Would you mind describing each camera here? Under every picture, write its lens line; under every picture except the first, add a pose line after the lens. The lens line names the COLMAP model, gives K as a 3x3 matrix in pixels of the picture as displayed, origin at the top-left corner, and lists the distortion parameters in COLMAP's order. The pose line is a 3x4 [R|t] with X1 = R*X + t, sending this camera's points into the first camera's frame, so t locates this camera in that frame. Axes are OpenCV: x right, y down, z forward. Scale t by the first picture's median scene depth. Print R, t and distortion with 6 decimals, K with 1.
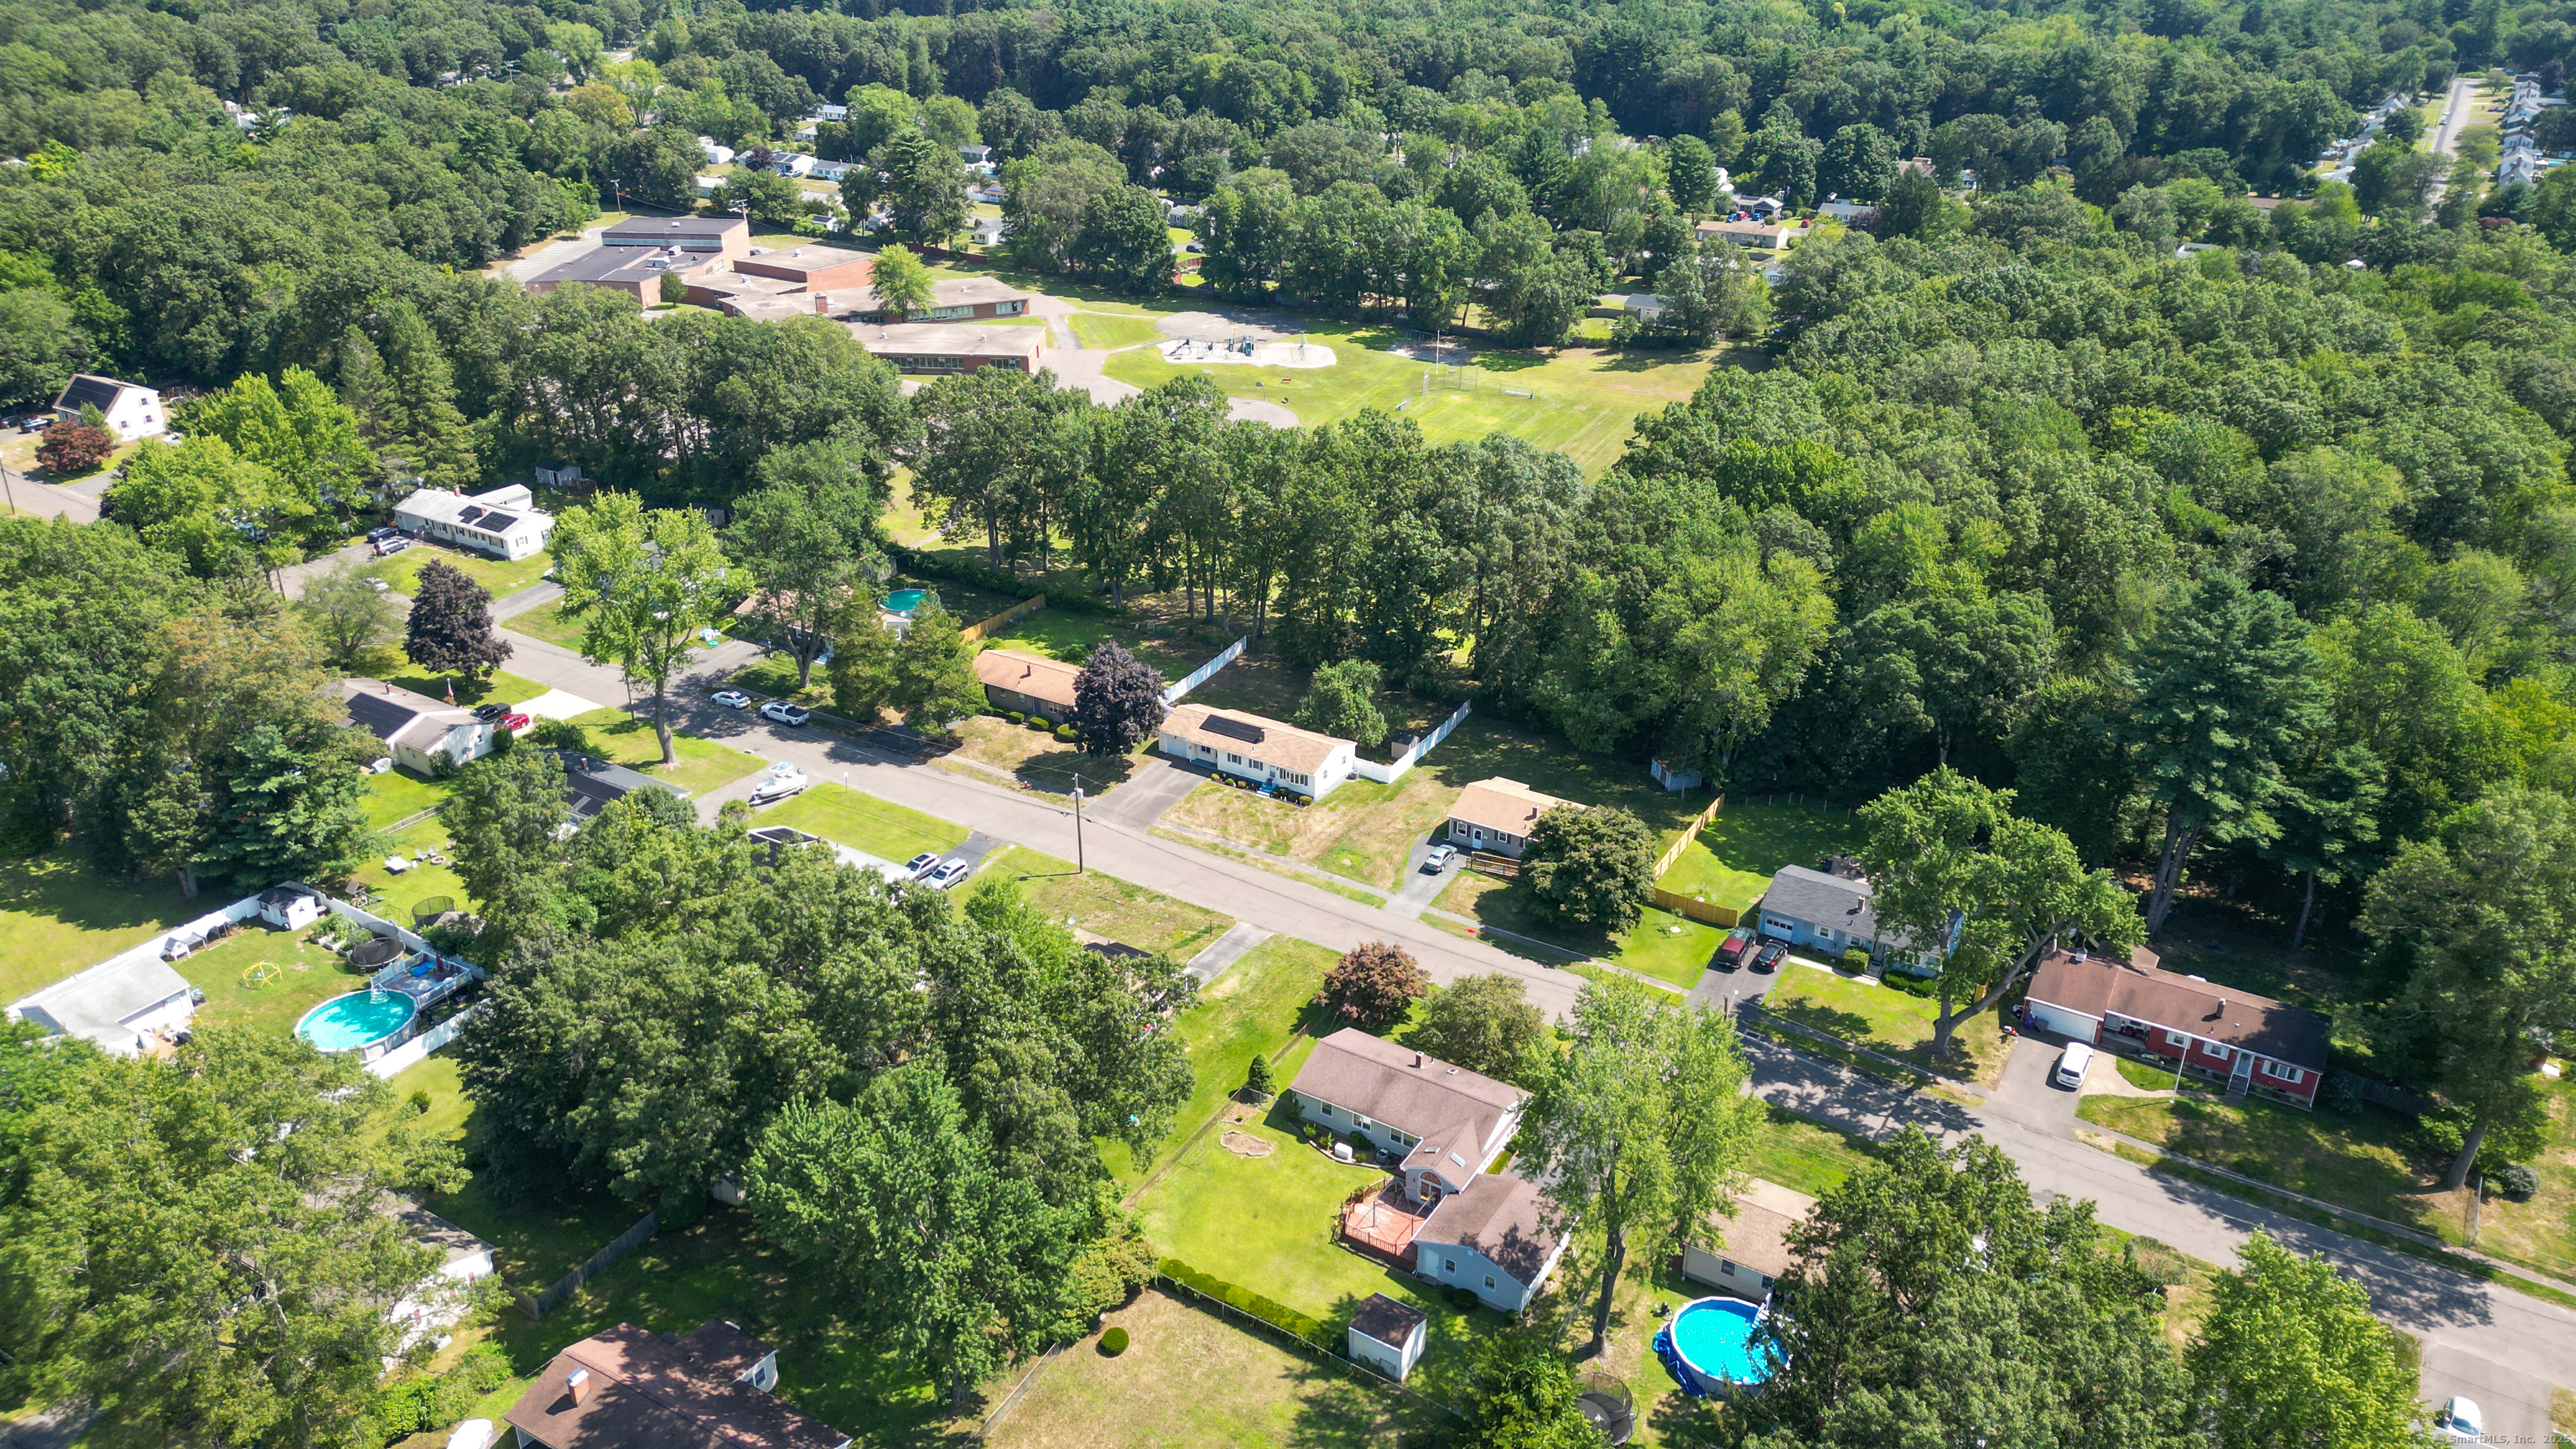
lens RADIAL K [[1814.1, 0, 1288.0], [0, 1814.1, 724.5], [0, 0, 1]] dist [0.095803, -0.001523]
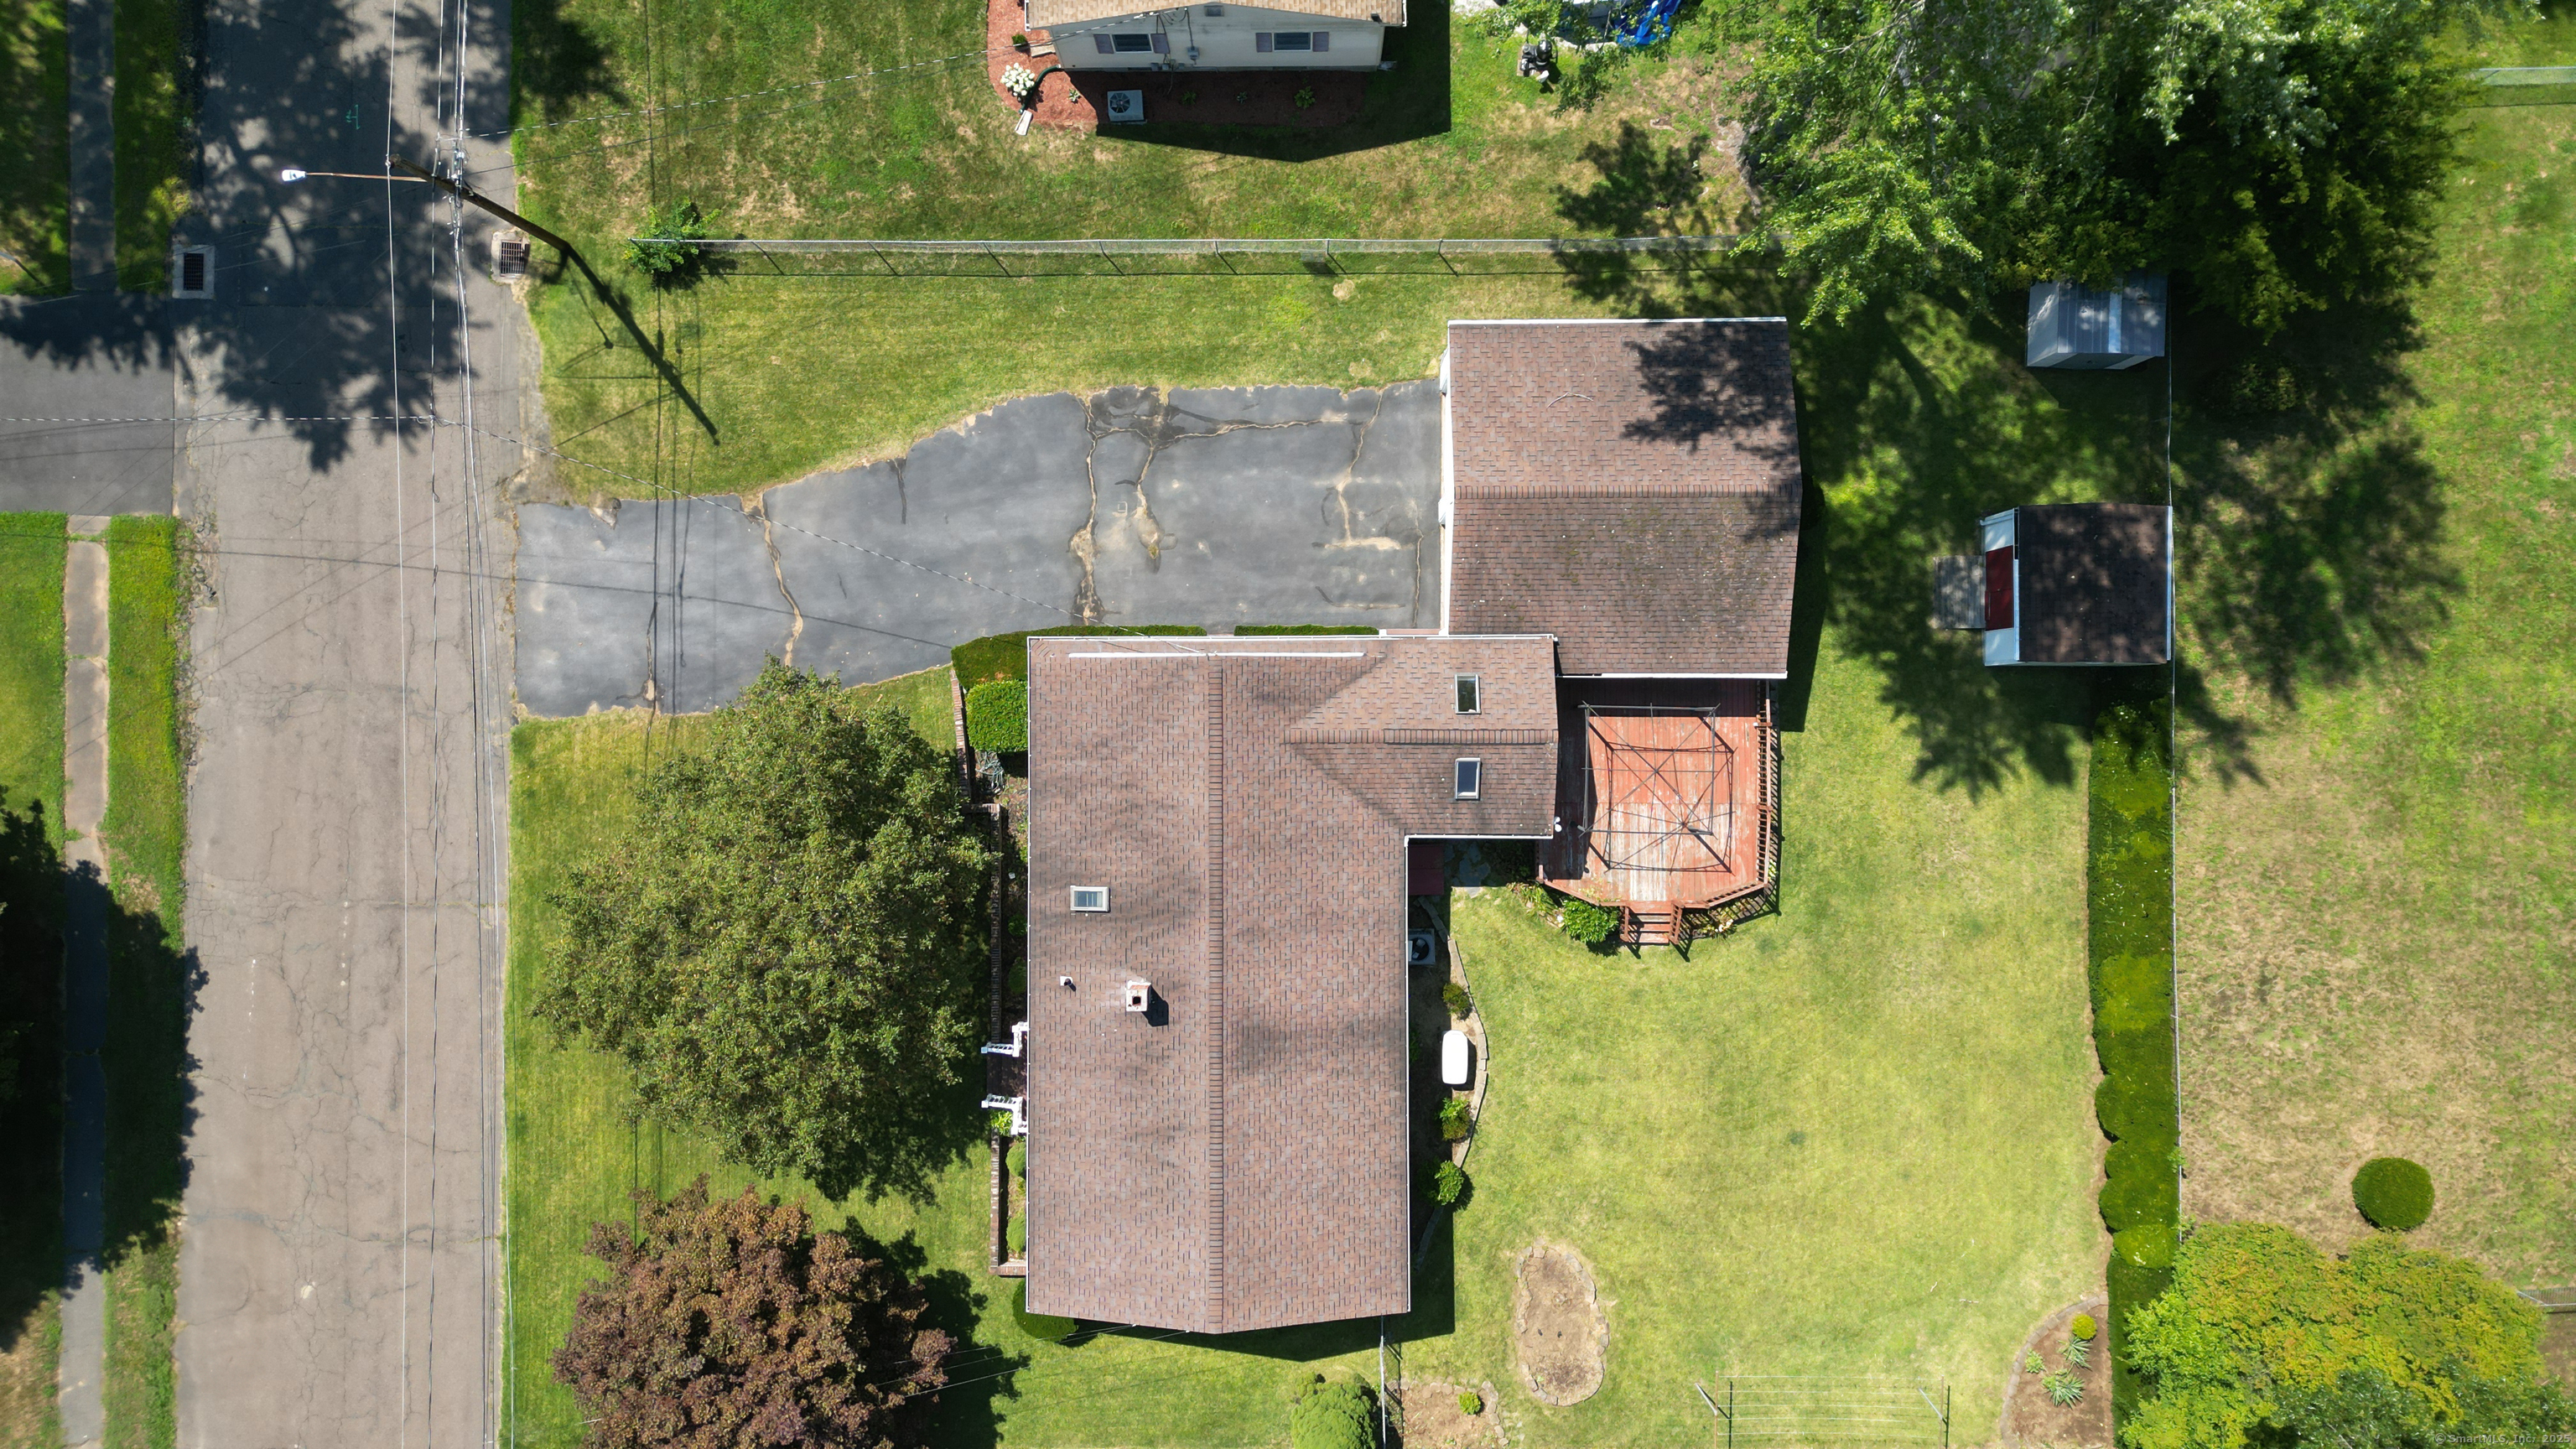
lens RADIAL K [[1799.9, 0, 1288.0], [0, 1799.9, 724.5], [0, 0, 1]] dist [0.082638, -0.063158]
pose [[-0.520578, -0.853716, -0.012935, 0.088465], [0.371674, -0.240227, 0.896744, -0.058809], [-0.768672, 0.462017, 0.442361, 0.708138]]
